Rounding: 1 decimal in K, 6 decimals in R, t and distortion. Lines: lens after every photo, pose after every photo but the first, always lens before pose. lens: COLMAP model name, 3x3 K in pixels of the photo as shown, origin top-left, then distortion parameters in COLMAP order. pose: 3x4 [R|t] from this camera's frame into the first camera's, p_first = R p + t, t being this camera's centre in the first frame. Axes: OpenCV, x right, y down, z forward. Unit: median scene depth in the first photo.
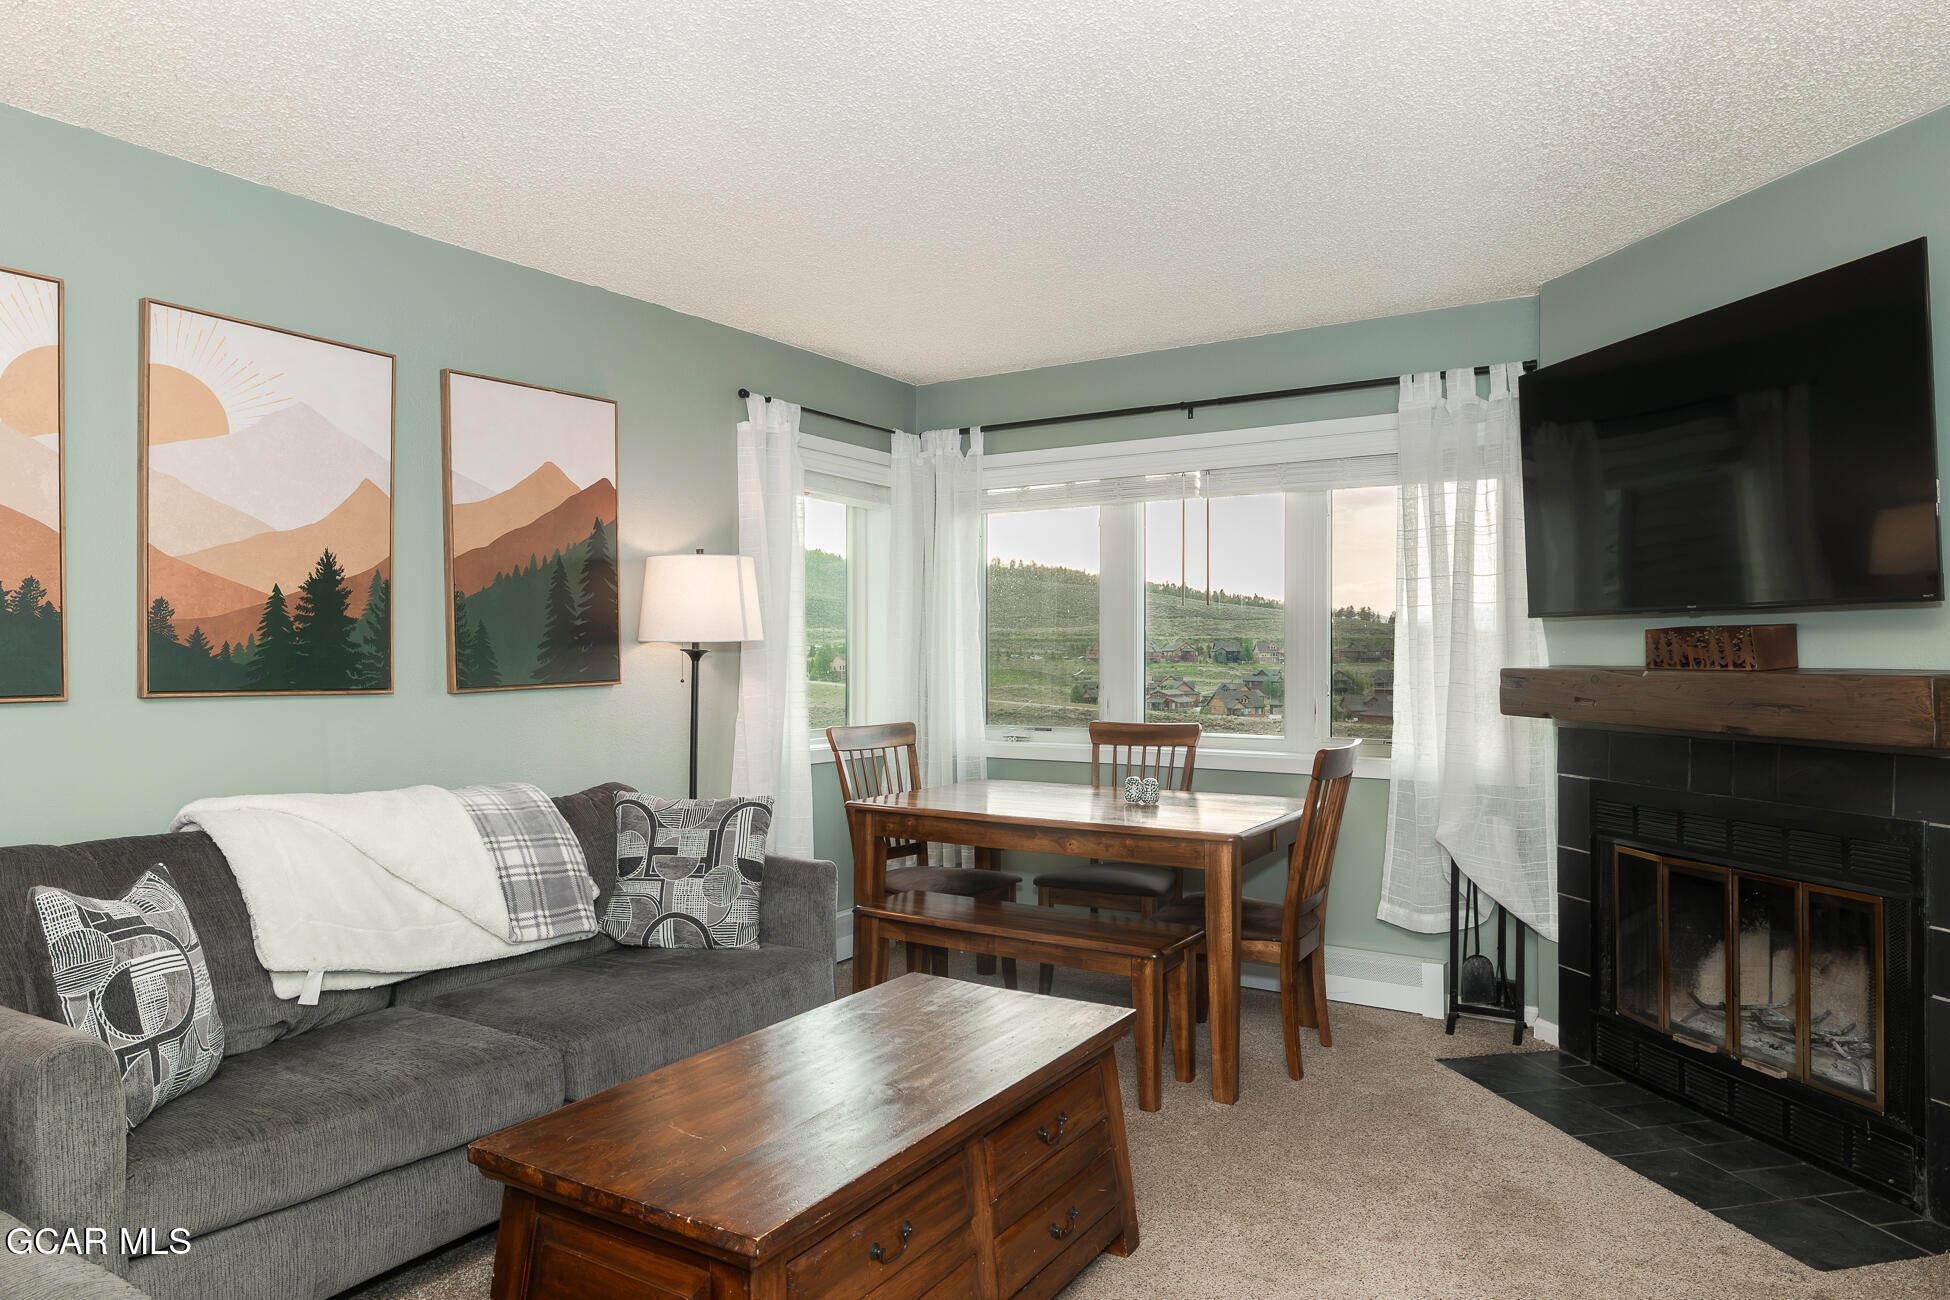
lens RADIAL K [[1211.7, 0, 976.6], [0, 1211.7, 658.2], [0, 0, 1]] dist [-0.007737, 0.002165]
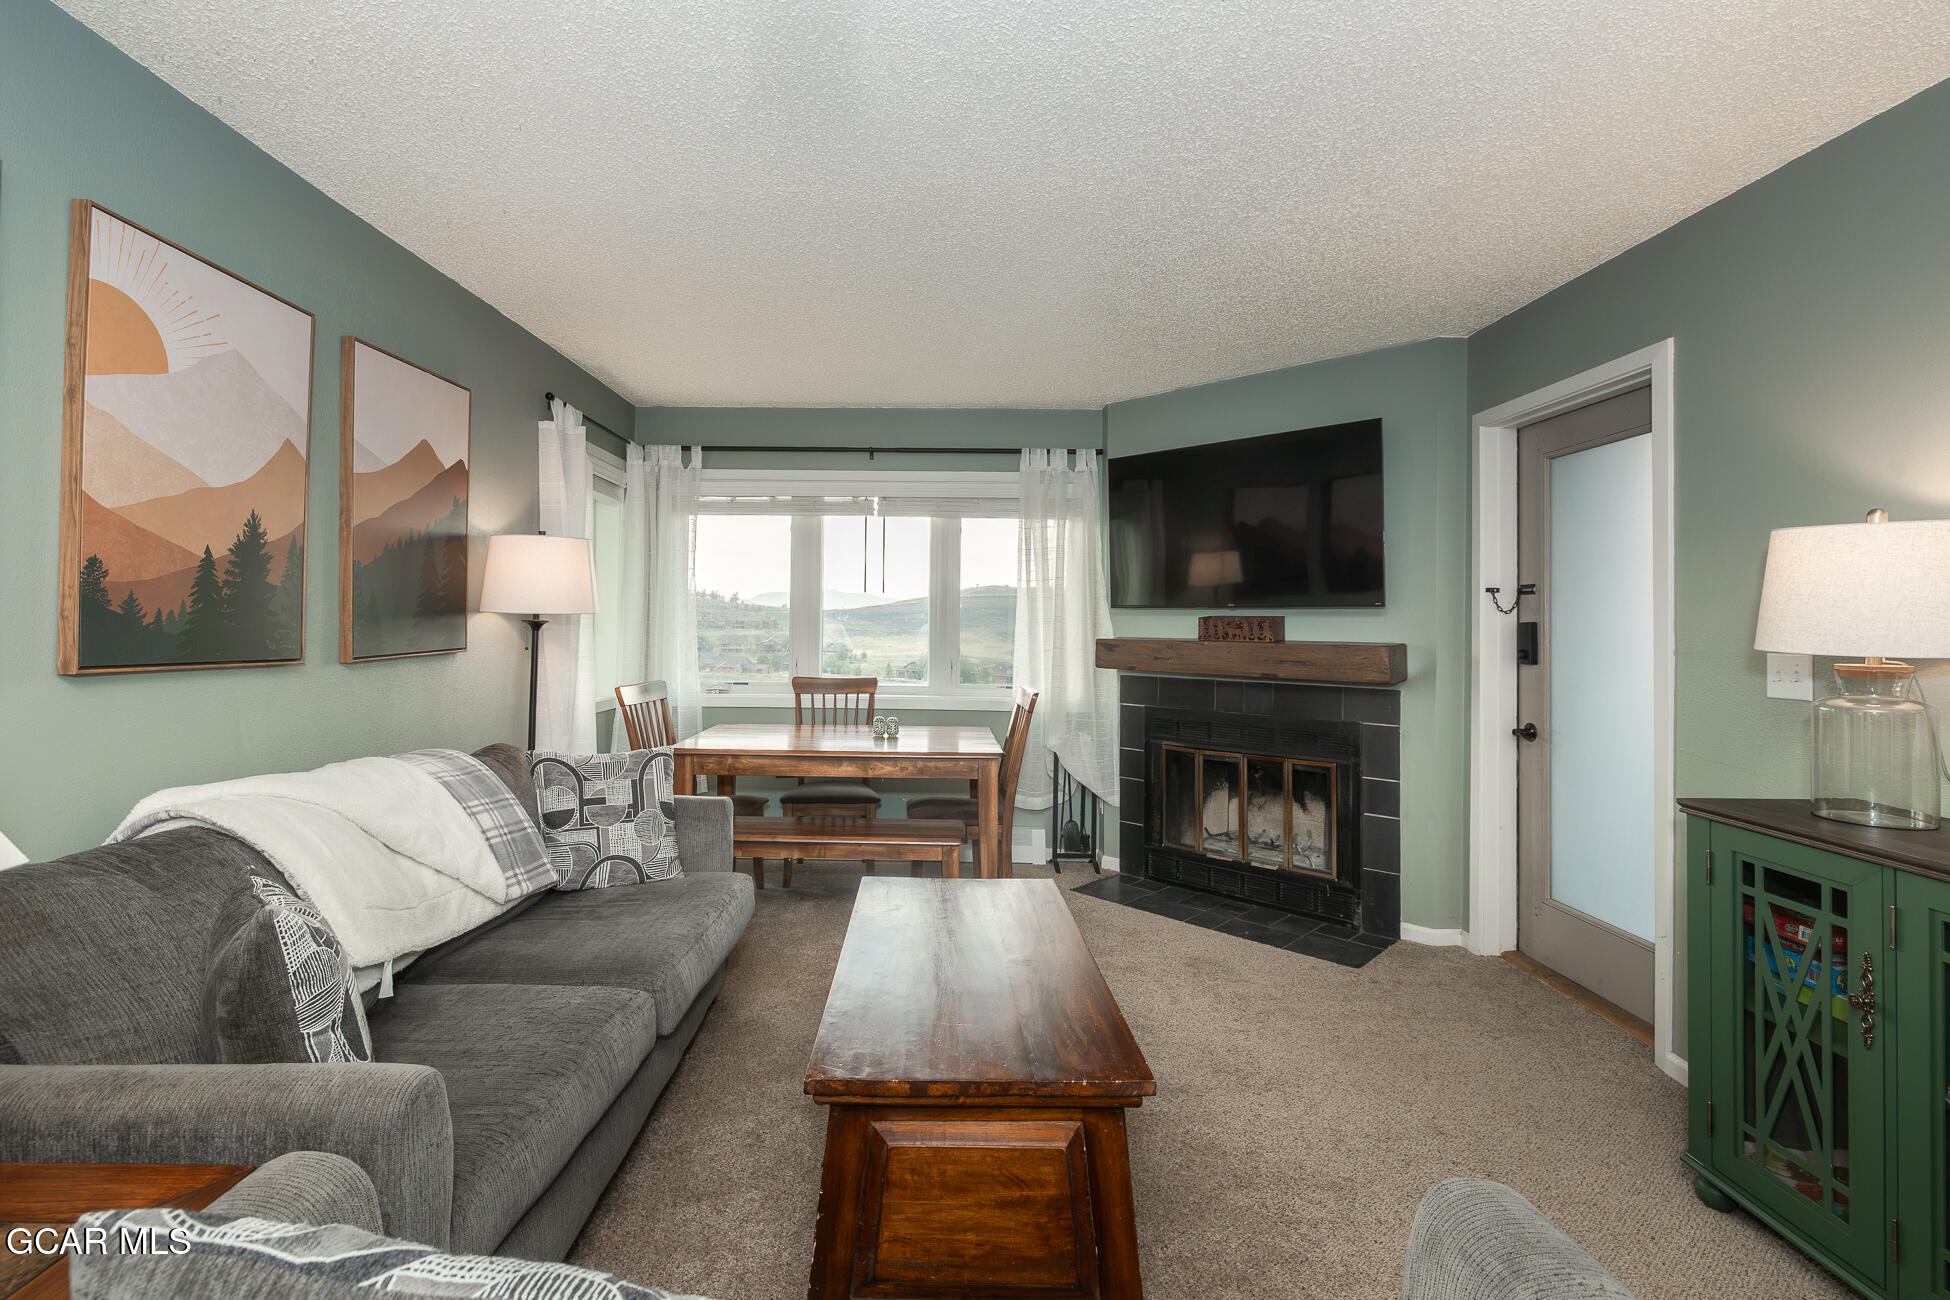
lens RADIAL K [[874.9, 0, 927.1], [0, 874.9, 616.5], [0, 0, 1]] dist [0.000793, 0.000133]
pose [[0.852458, 0.015740, 0.522559, -0.417210], [-0.010209, 0.999857, -0.013463, -0.004284], [-0.522696, 0.006141, 0.852497, 0.145750]]
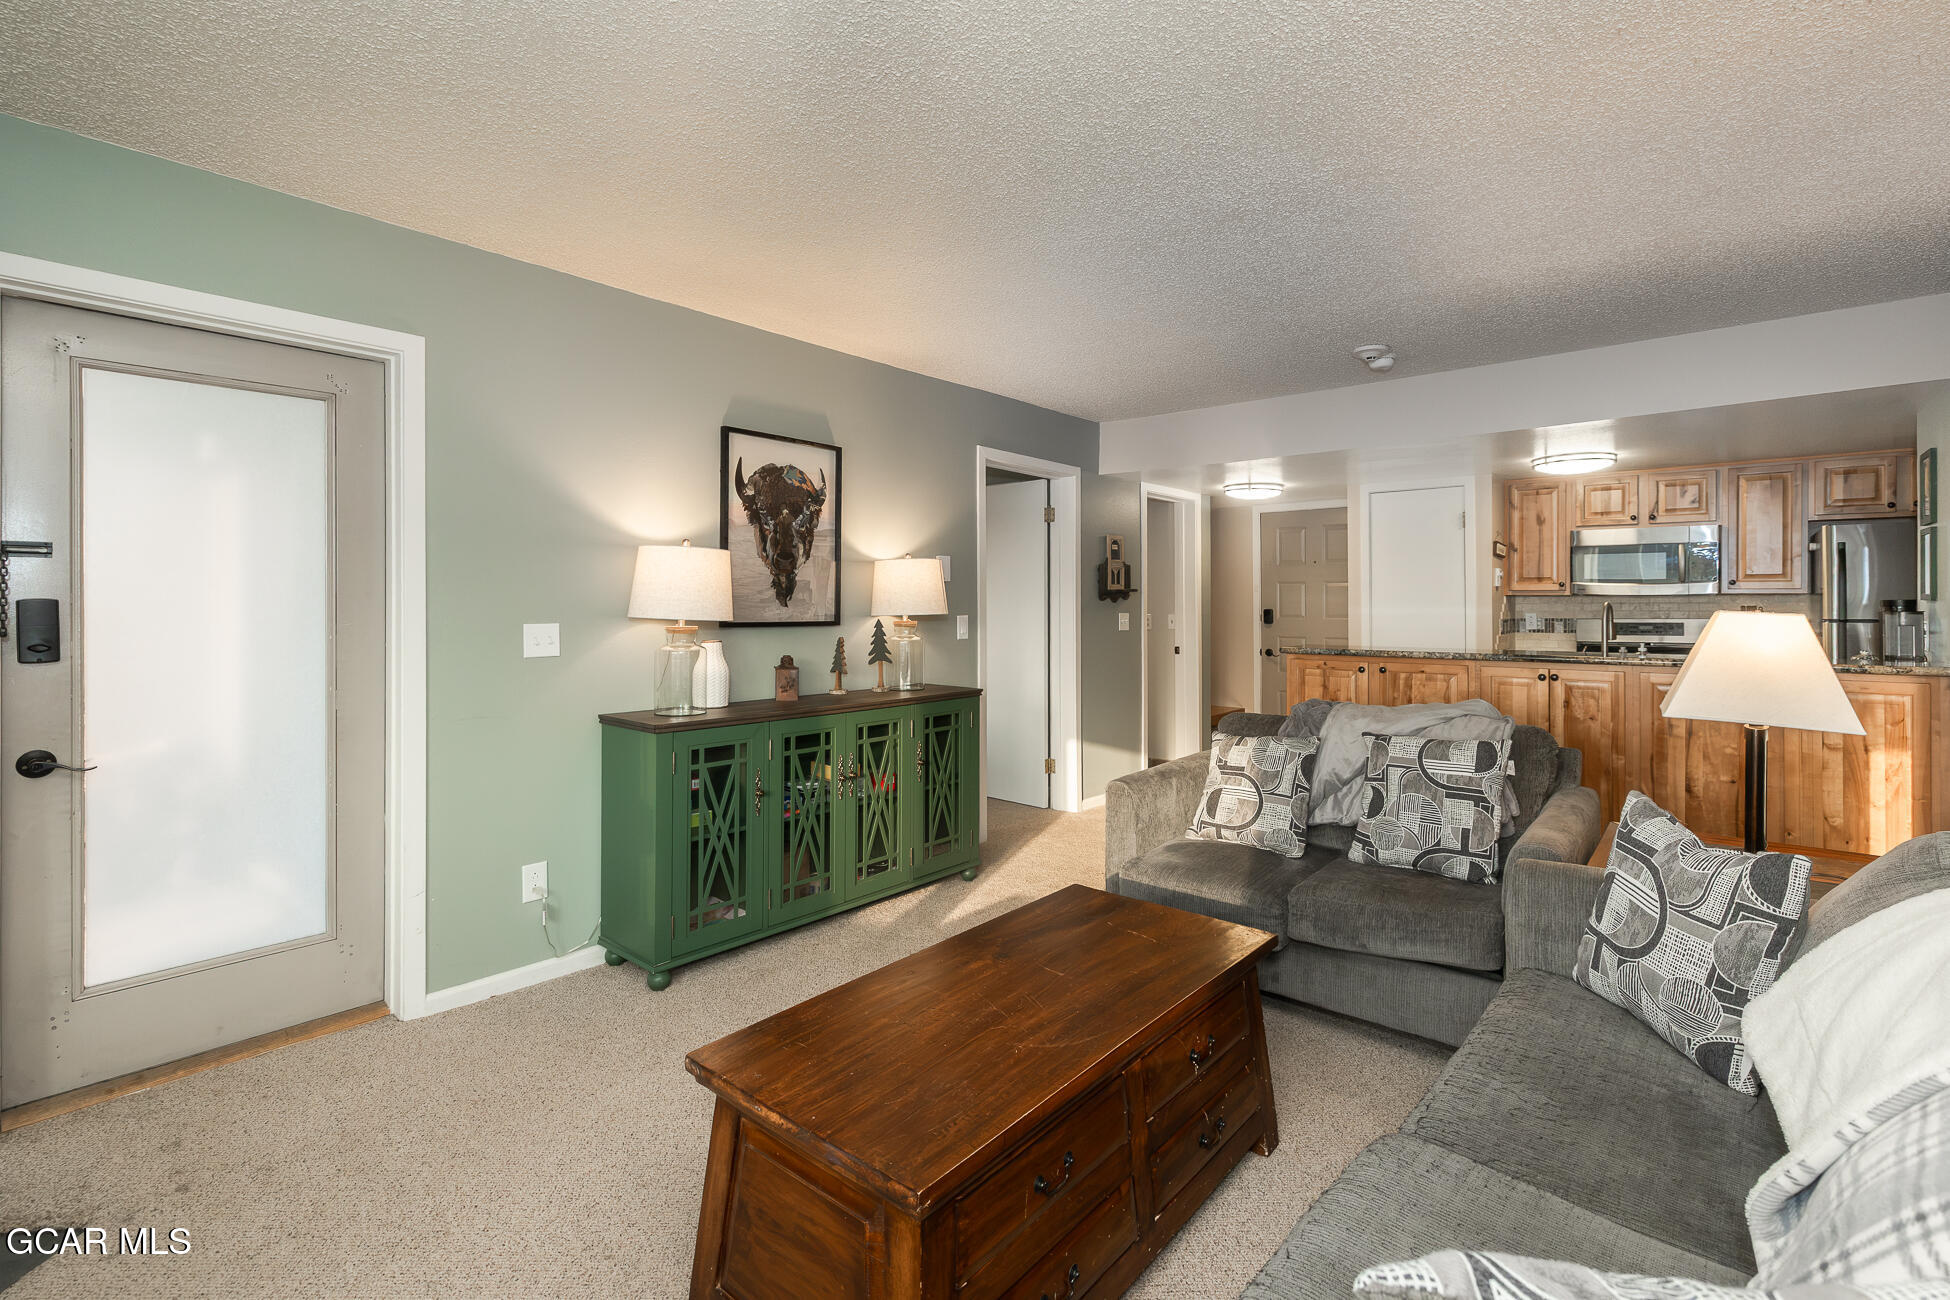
lens RADIAL K [[889.0, 0, 1018.7], [0, 889.0, 604.4], [0, 0, 1]] dist [-0.000034, 0.000439]
pose [[-0.992828, 0.002591, 0.119526, -0.126611], [0.003139, 0.999985, 0.004393, -0.014514], [-0.119513, 0.004737, -0.992821, 1.209843]]
